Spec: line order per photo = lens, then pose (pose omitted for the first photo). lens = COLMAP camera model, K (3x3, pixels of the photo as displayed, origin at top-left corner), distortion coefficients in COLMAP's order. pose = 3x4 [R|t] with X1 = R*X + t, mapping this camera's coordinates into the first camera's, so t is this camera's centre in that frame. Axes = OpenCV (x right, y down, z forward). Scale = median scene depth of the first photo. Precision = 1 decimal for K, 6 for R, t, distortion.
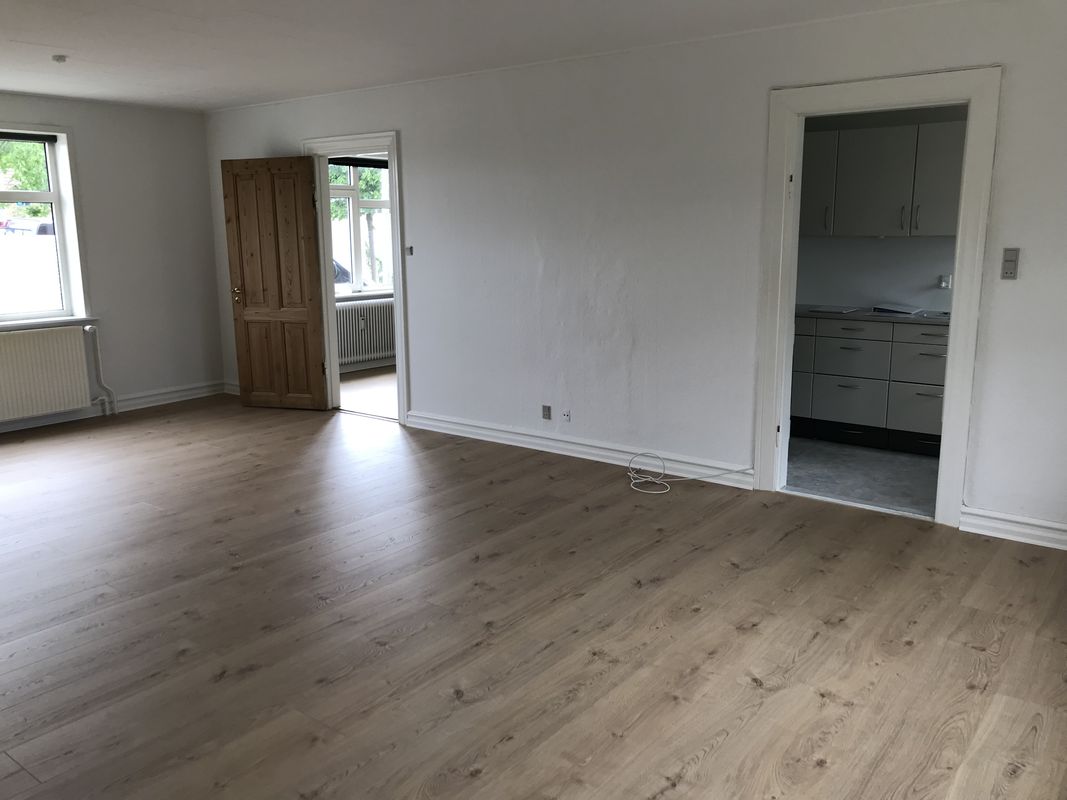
lens RADIAL K [[866.0, 0, 505.6], [0, 866.0, 402.4], [0, 0, 1]] dist [0.000687, 0.147096]
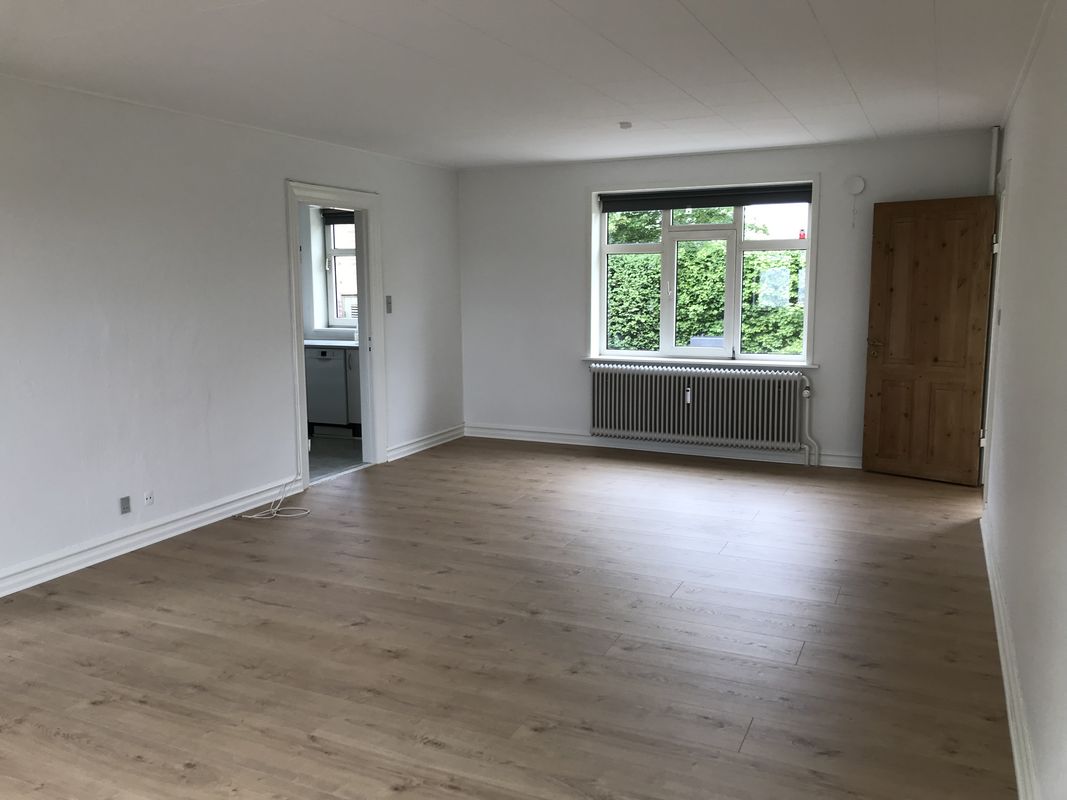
lens RADIAL K [[887.1, 0, 533.5], [0, 887.1, 400.0], [0, 0, 1]] dist [0.002076, -0.005769]
pose [[-0.245330, -0.120846, 0.961878, -0.931967], [0.209931, 0.962035, 0.174409, -0.165341], [-0.946436, 0.244716, -0.210647, 0.850550]]
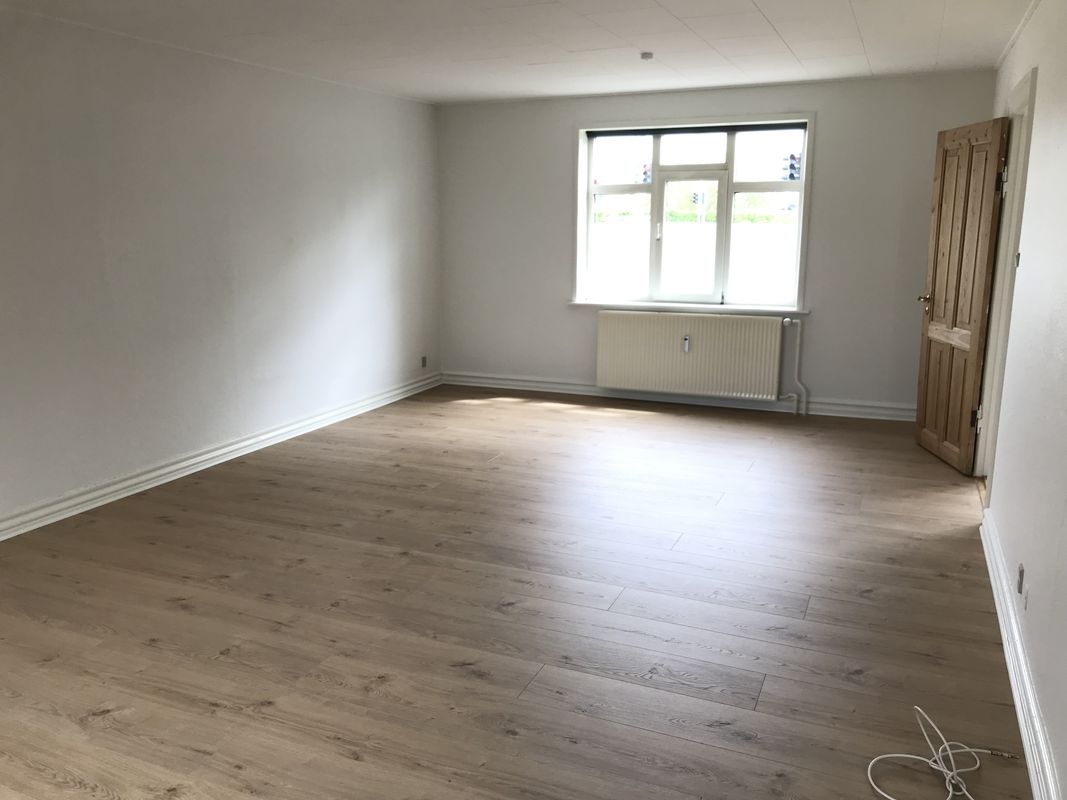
lens RADIAL K [[887.1, 0, 533.5], [0, 887.1, 400.0], [0, 0, 1]] dist [0.002076, -0.005769]
pose [[0.276609, 0.213802, -0.936897, 0.491138], [-0.199248, 0.966510, 0.161734, -0.133661], [0.940100, 0.141938, 0.309945, 0.583693]]
